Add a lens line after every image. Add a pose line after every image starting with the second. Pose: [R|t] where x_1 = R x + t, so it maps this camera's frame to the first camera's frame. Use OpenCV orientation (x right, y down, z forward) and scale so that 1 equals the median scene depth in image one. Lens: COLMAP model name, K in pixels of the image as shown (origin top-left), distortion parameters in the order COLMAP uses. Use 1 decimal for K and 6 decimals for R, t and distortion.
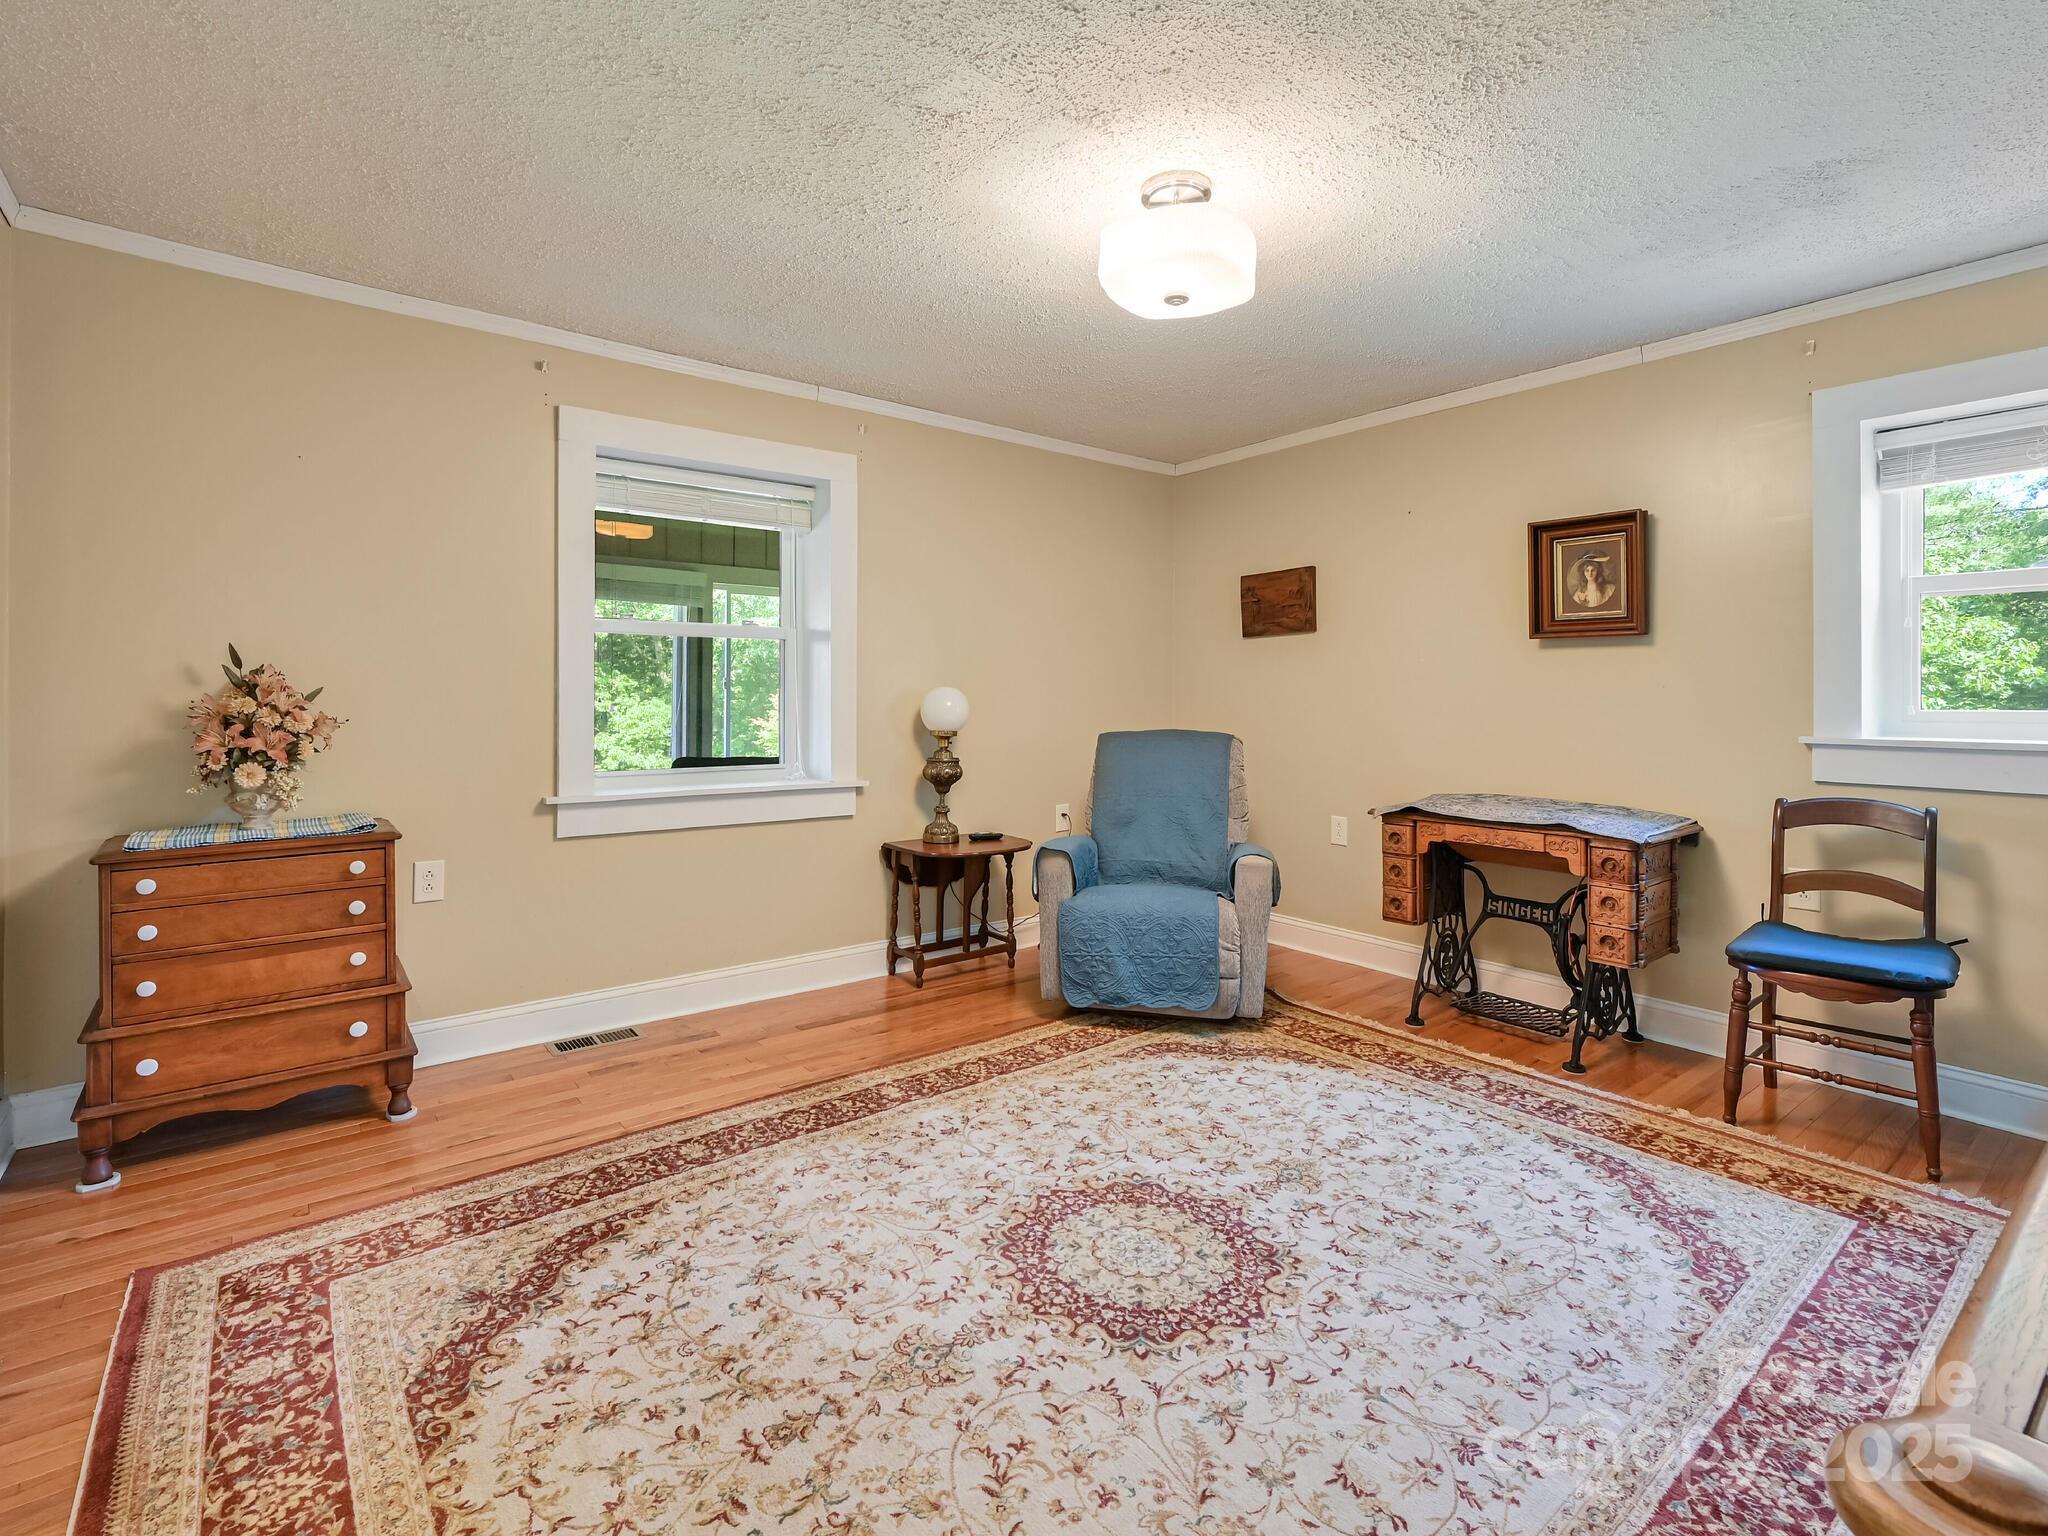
lens RADIAL K [[946.9, 0, 1035.6], [0, 946.9, 695.3], [0, 0, 1]] dist [-0.004682, -0.001080]
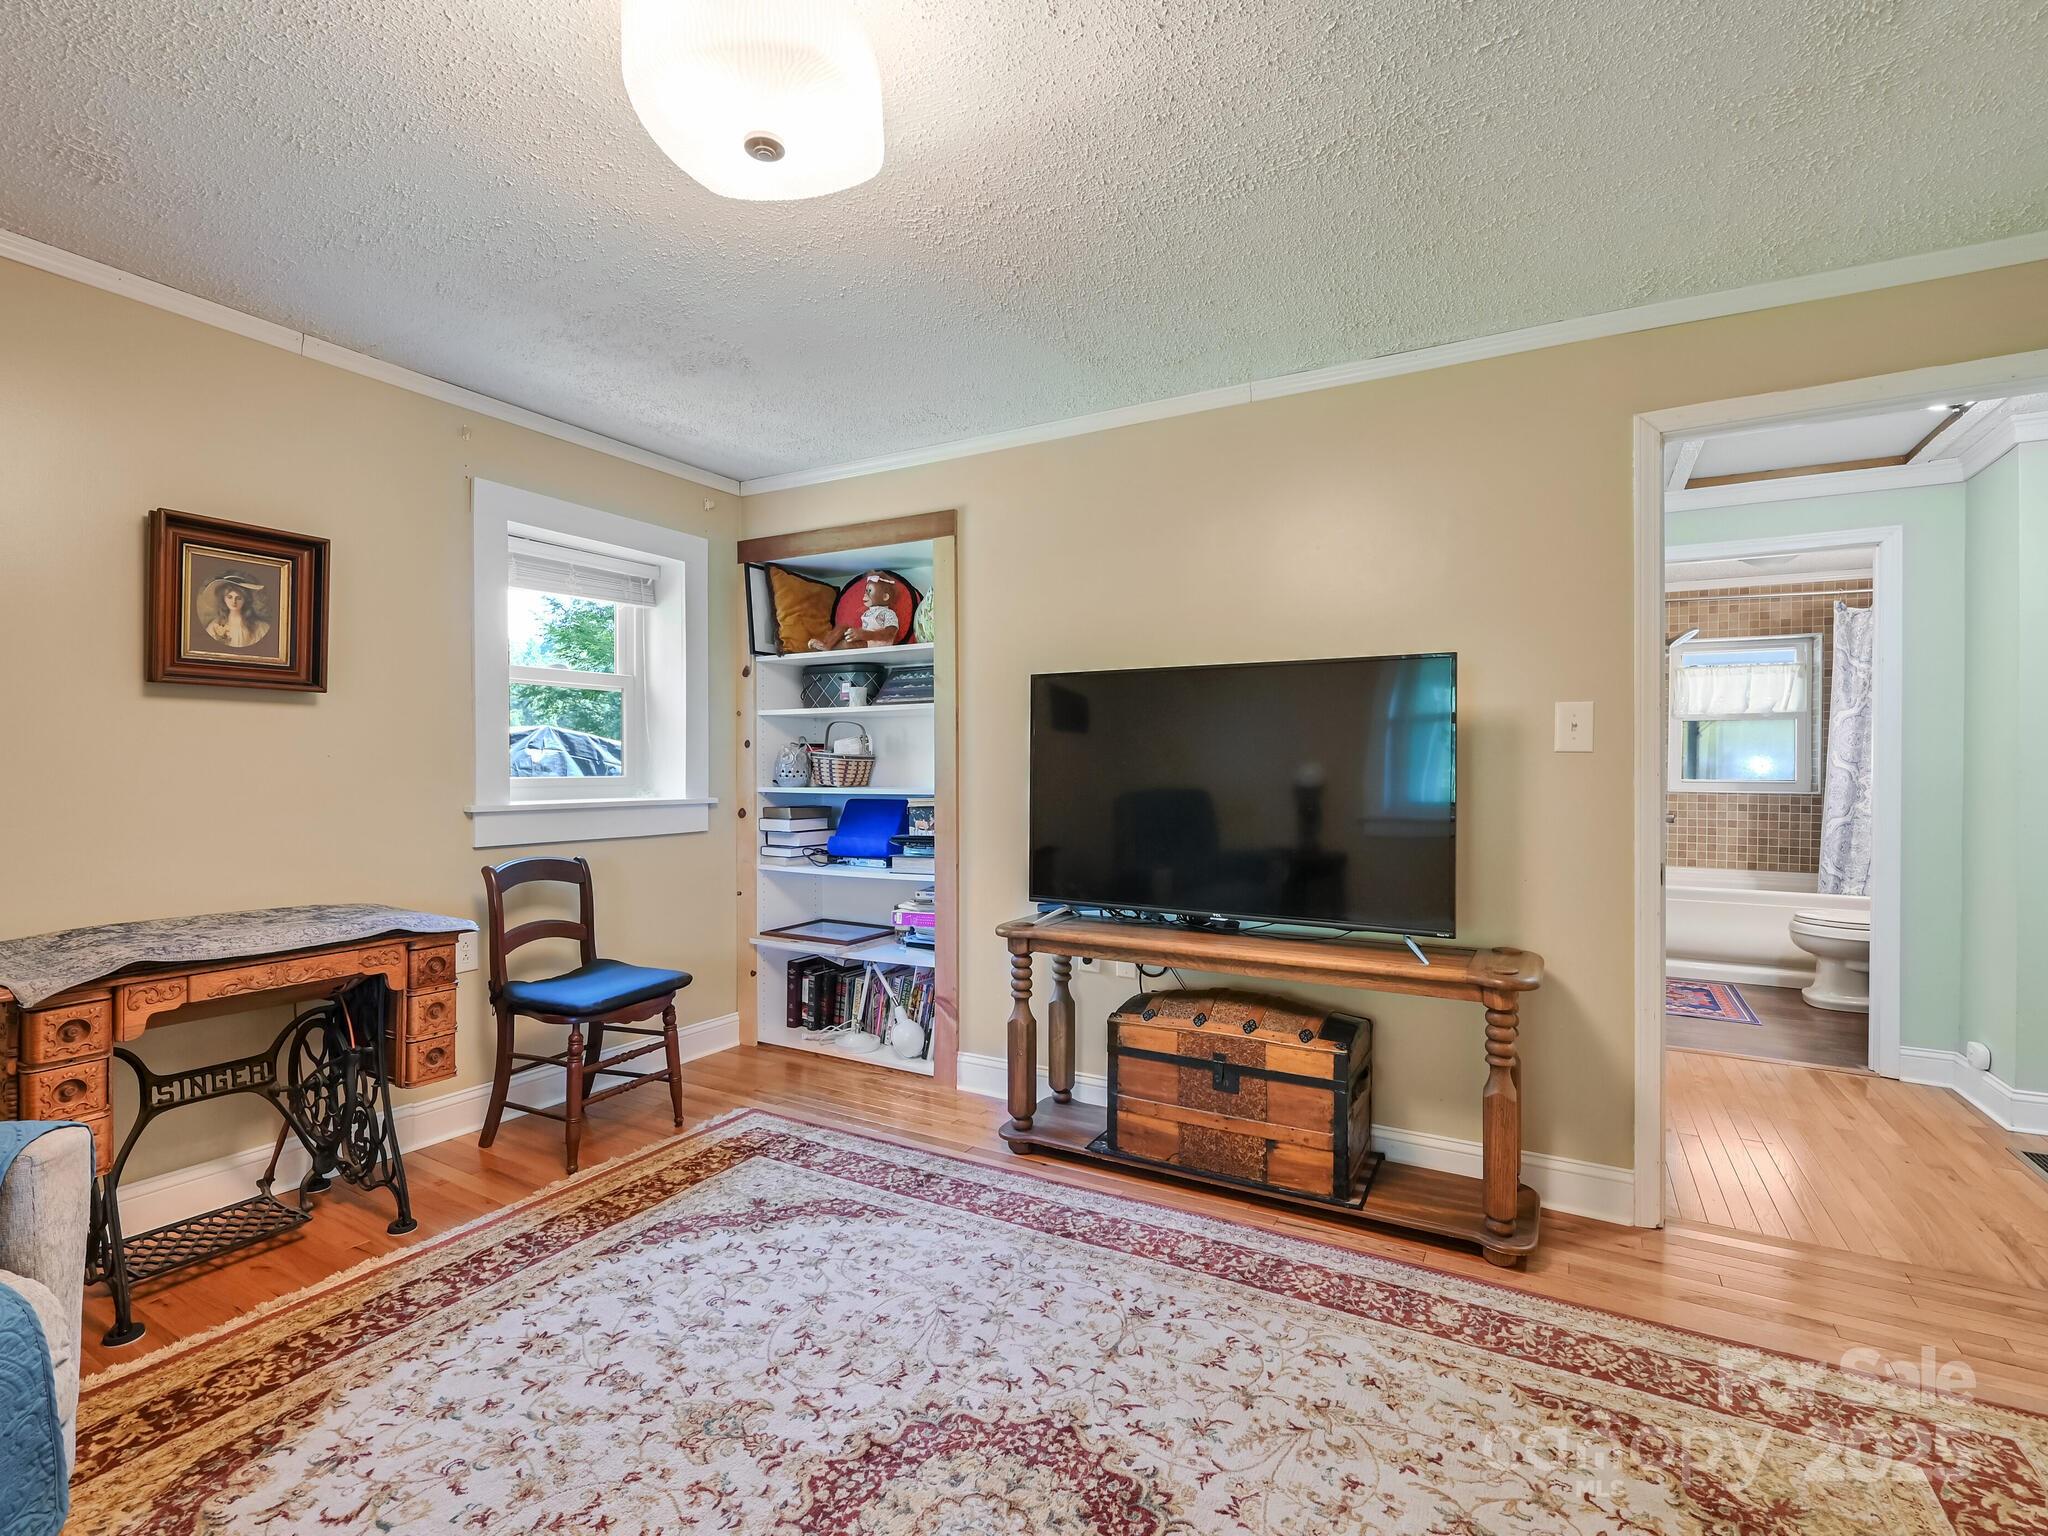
lens RADIAL K [[946.9, 0, 1022.6], [0, 946.9, 764.0], [0, 0, 1]] dist [-0.004682, -0.001080]
pose [[-0.356422, -0.004491, 0.934314, -0.410035], [-0.004897, 0.999984, 0.002939, -0.008525], [-0.934312, -0.003528, -0.356438, 0.866869]]
